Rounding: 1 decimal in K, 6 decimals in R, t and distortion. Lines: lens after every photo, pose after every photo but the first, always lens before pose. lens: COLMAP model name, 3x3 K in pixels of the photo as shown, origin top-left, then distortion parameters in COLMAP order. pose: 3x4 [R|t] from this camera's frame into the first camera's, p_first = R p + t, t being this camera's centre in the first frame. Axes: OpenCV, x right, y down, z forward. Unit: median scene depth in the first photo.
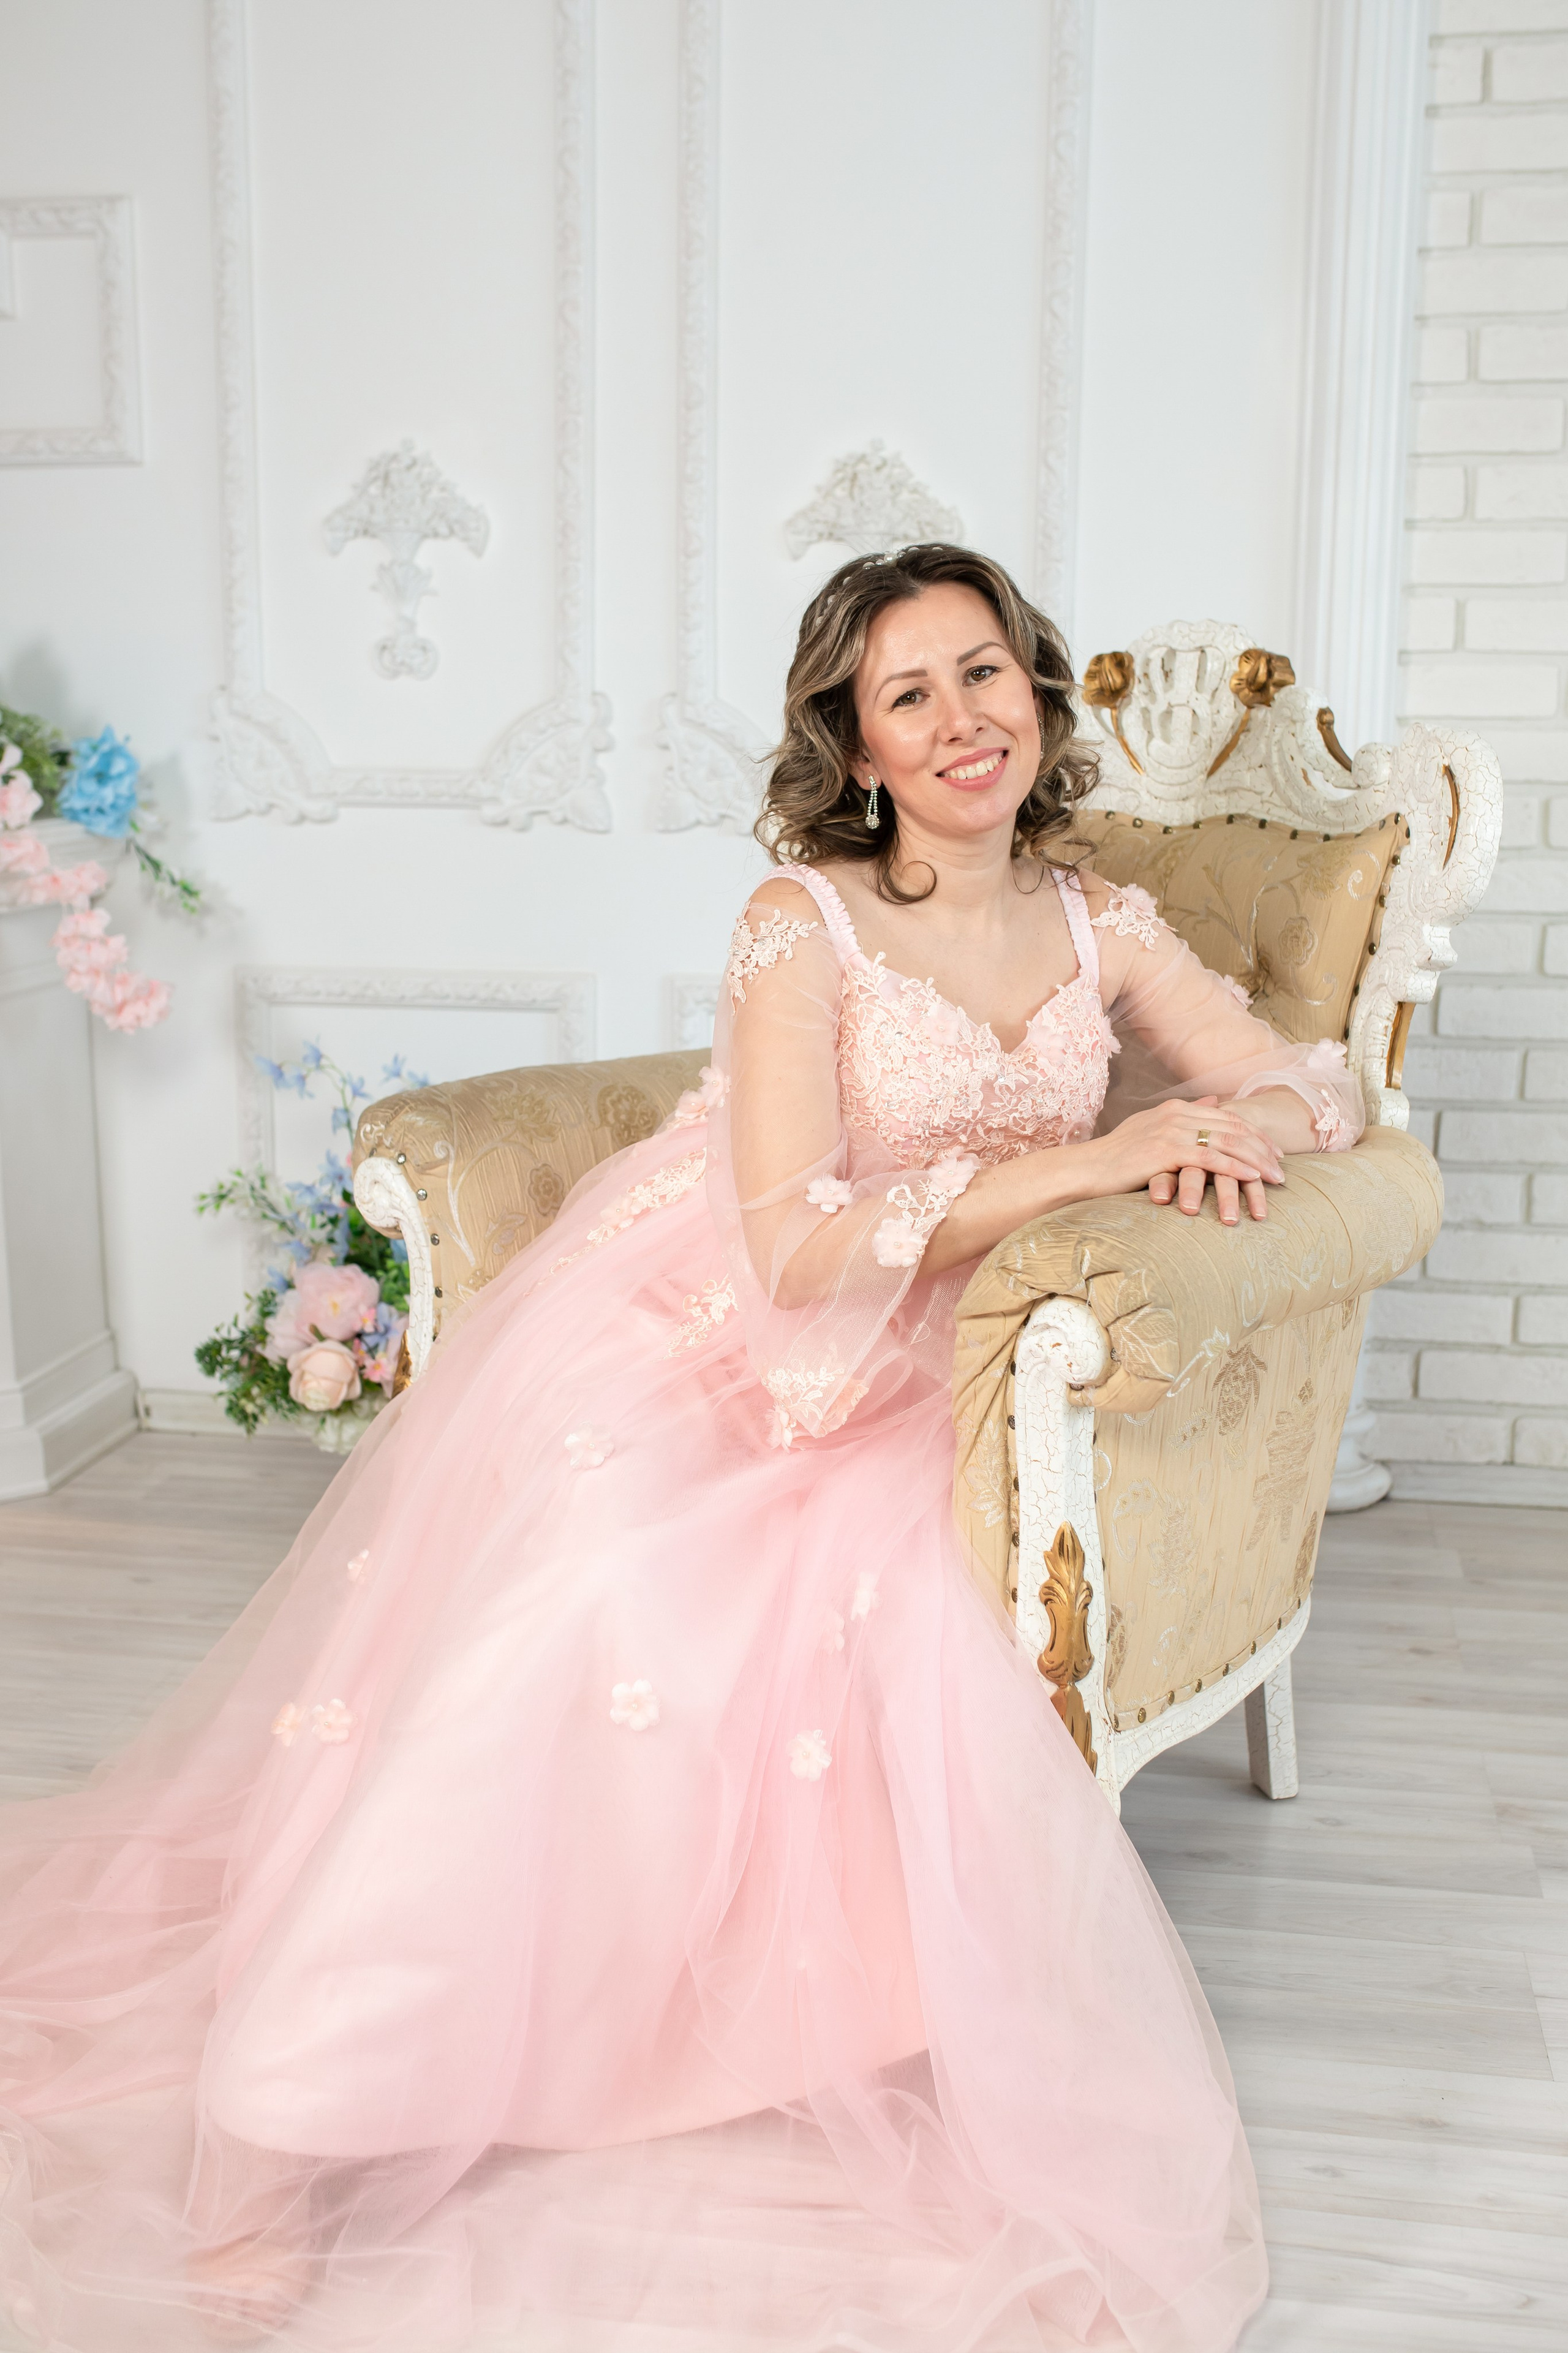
lens RADIAL K [[2338.4, 0, 765.7], [0, 2338.4, 1190.3], [0, 0, 1]] dist [-0.028709, 0.035471]
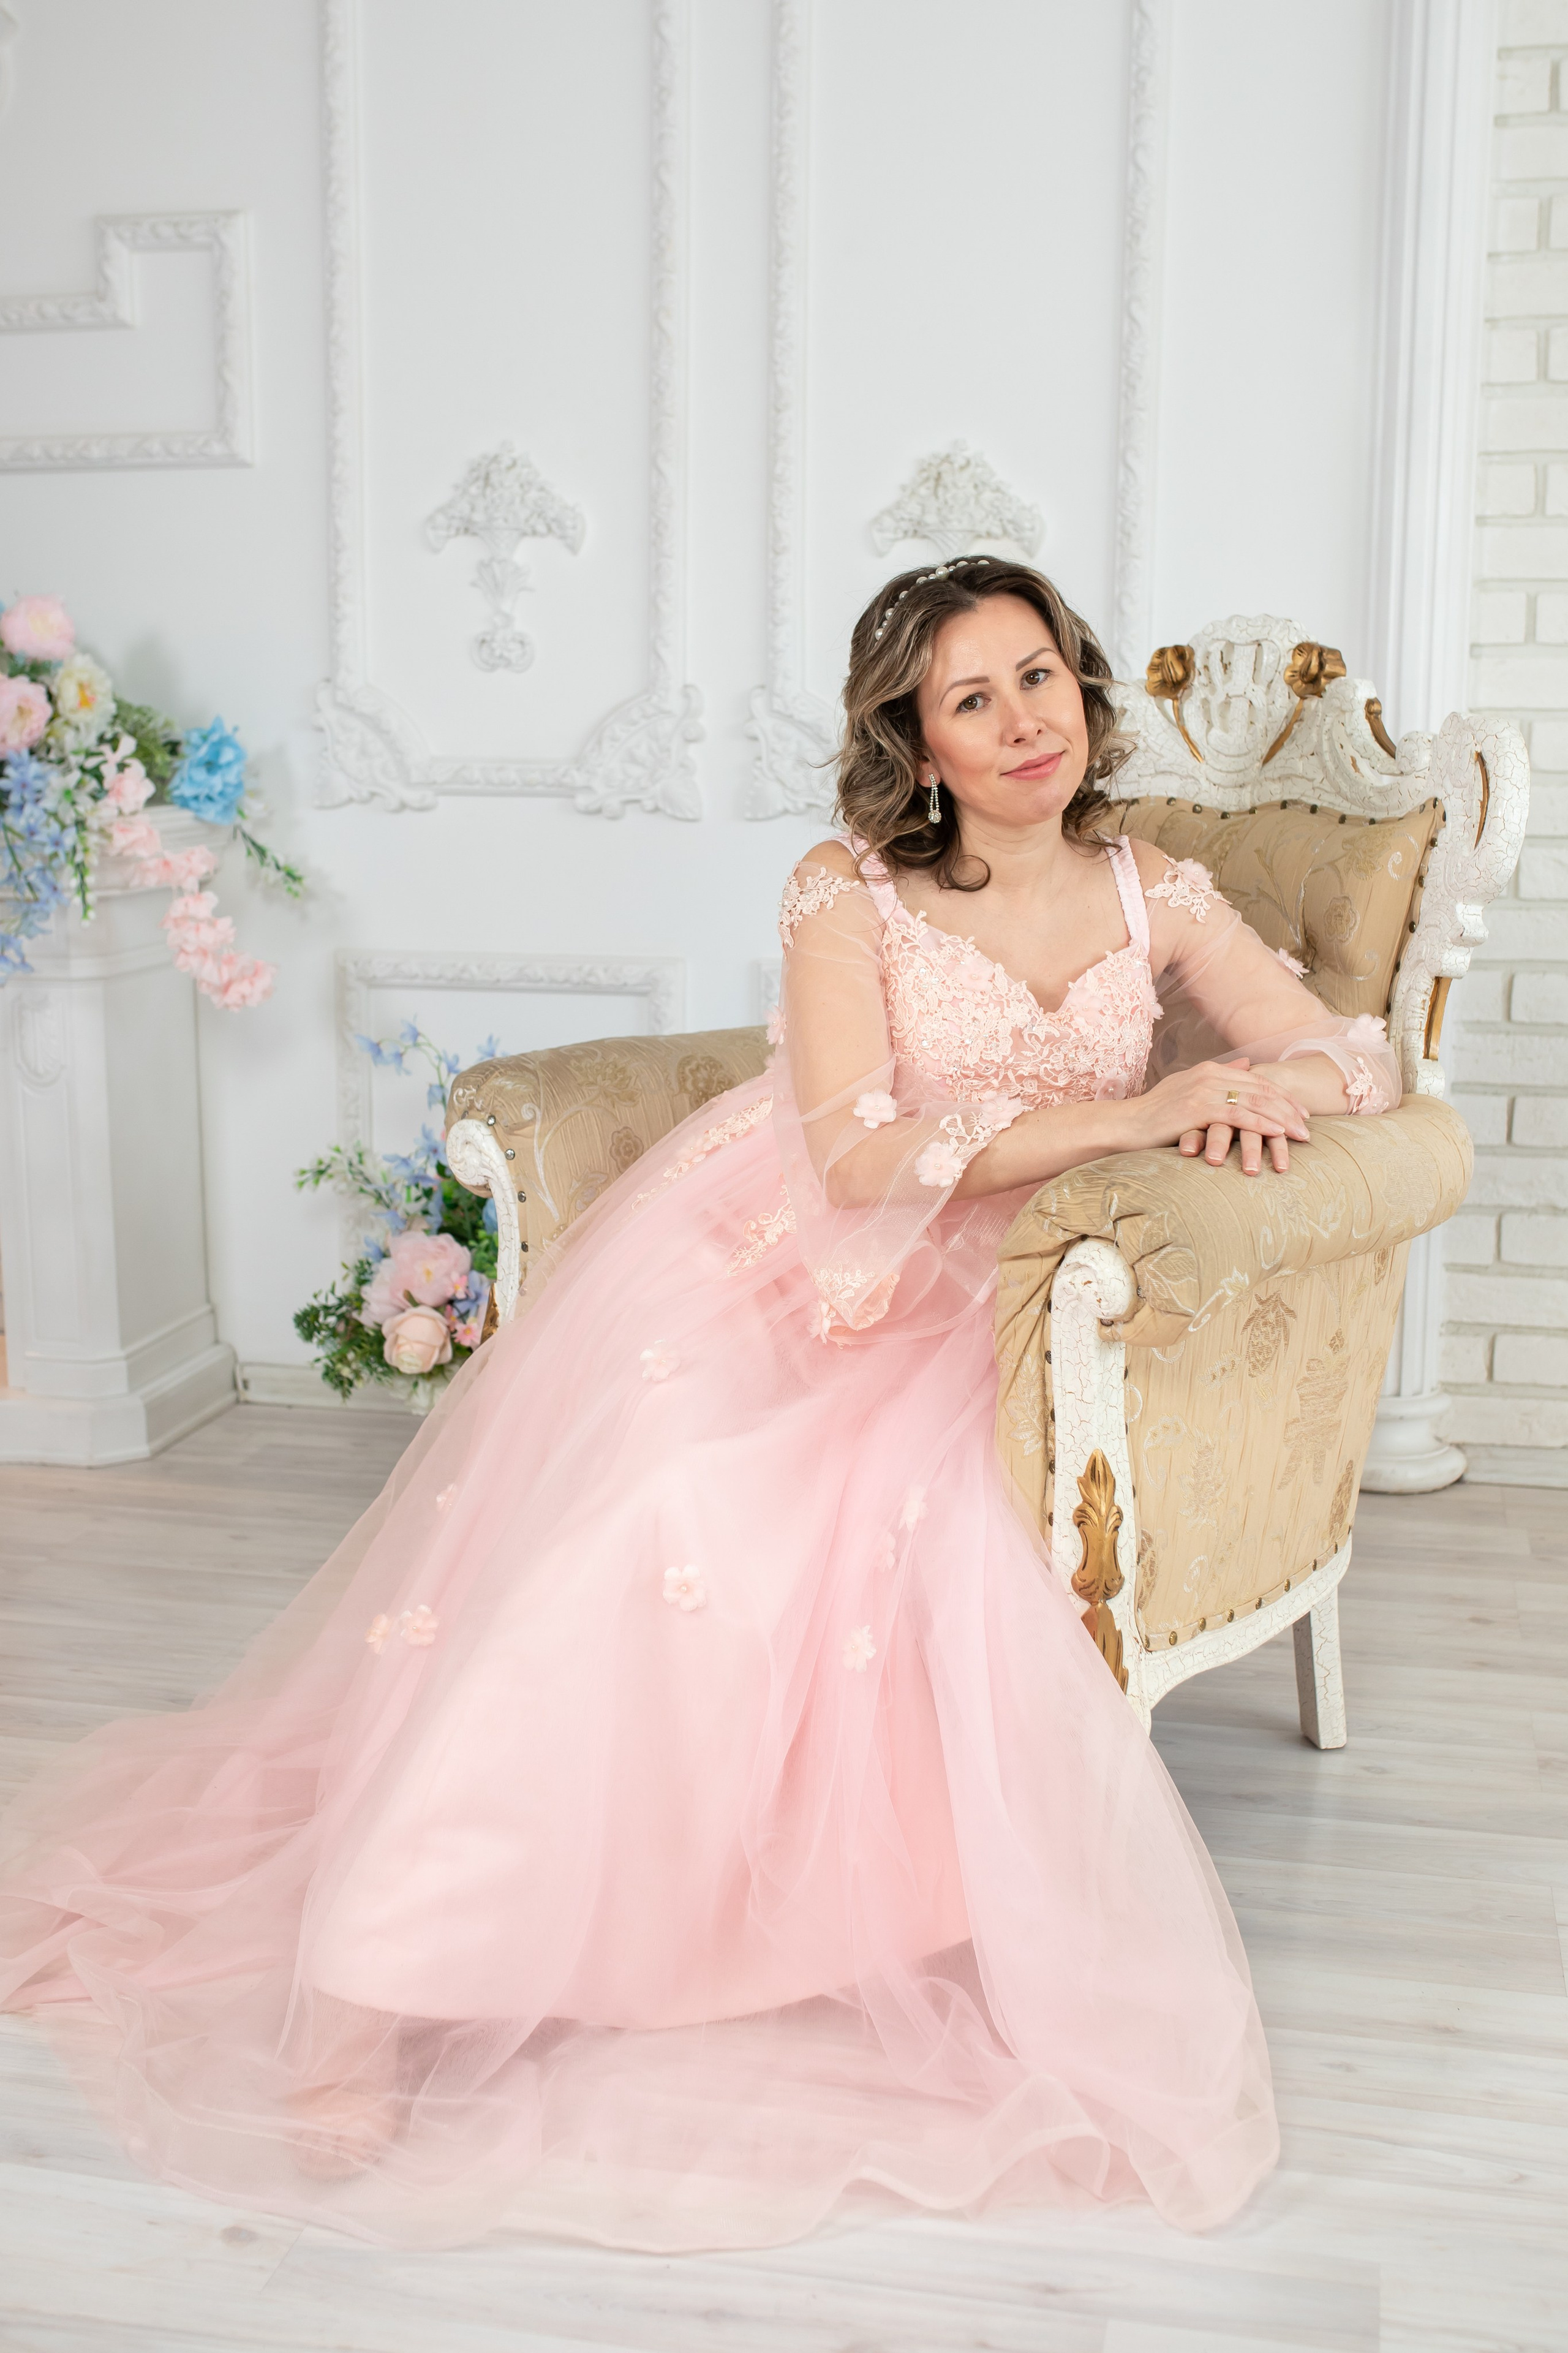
lens RADIAL K [[2472.0, 0, 778.0], [0, 2472.0, 1165.9], [0, 0, 1]] dist [-0.017211, 0.005572]
pose [[0.999014, 0.008481, -0.043579, 0.022598], [-0.009307, 0.999780, -0.018794, 0.025855], [0.043410, 0.019181, 0.998873, -0.112403]]
